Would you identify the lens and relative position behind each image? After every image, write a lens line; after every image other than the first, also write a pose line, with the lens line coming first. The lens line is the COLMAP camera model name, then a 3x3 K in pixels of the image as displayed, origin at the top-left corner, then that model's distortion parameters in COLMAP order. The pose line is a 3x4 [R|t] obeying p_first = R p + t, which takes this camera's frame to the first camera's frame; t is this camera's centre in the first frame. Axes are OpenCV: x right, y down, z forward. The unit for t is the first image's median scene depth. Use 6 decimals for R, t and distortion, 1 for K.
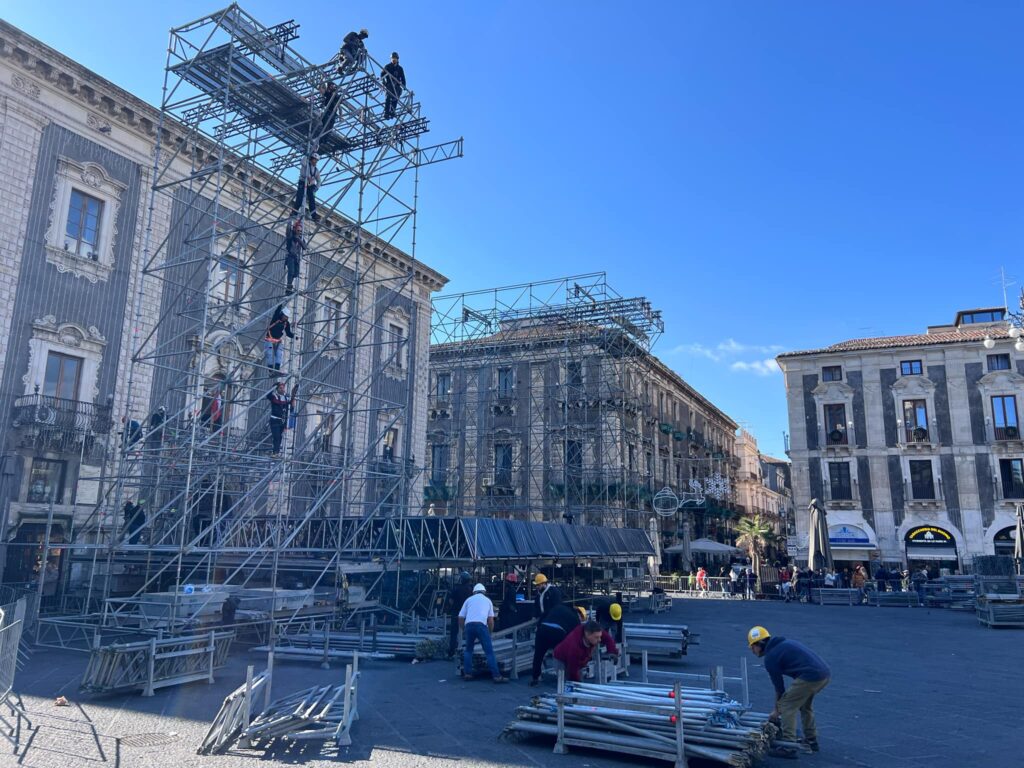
lens RADIAL K [[768.6, 0, 511.7], [0, 768.6, 381.5], [0, 0, 1]] dist [0.050903, -0.054007]
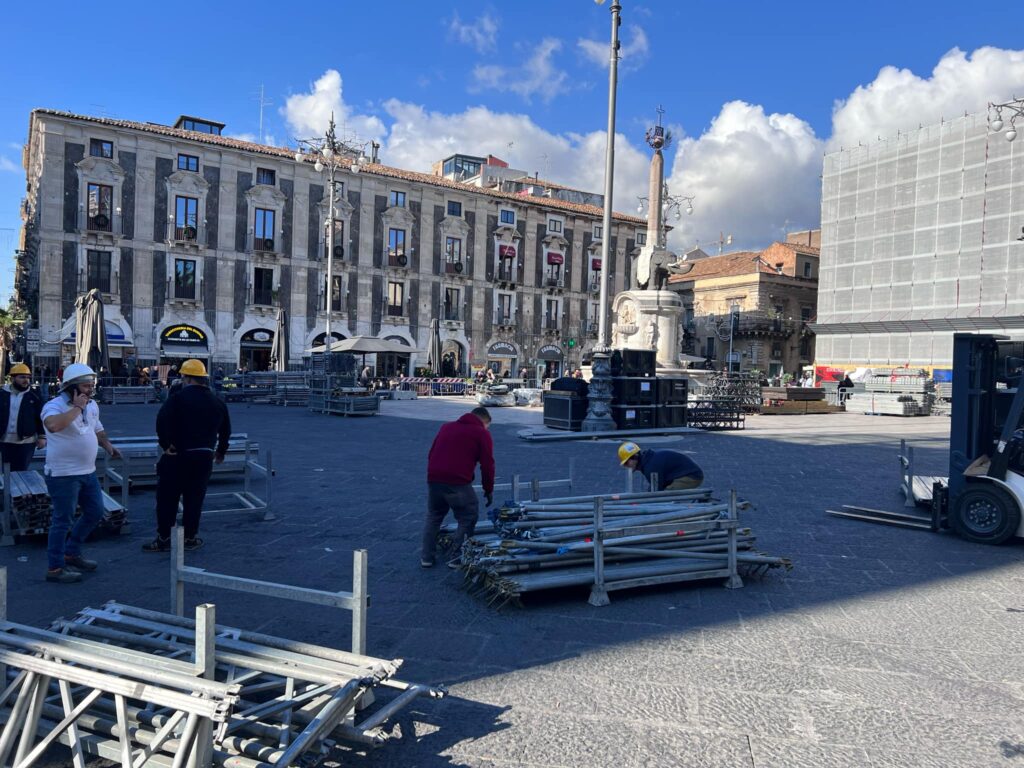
lens RADIAL K [[766.9, 0, 514.2], [0, 766.9, 380.7], [0, 0, 1]] dist [0.050025, -0.060503]
pose [[0.520986, -0.011549, 0.853487, -0.100184], [-0.203433, 0.969415, 0.137297, 0.031728], [-0.828968, -0.245157, 0.502702, 0.125122]]
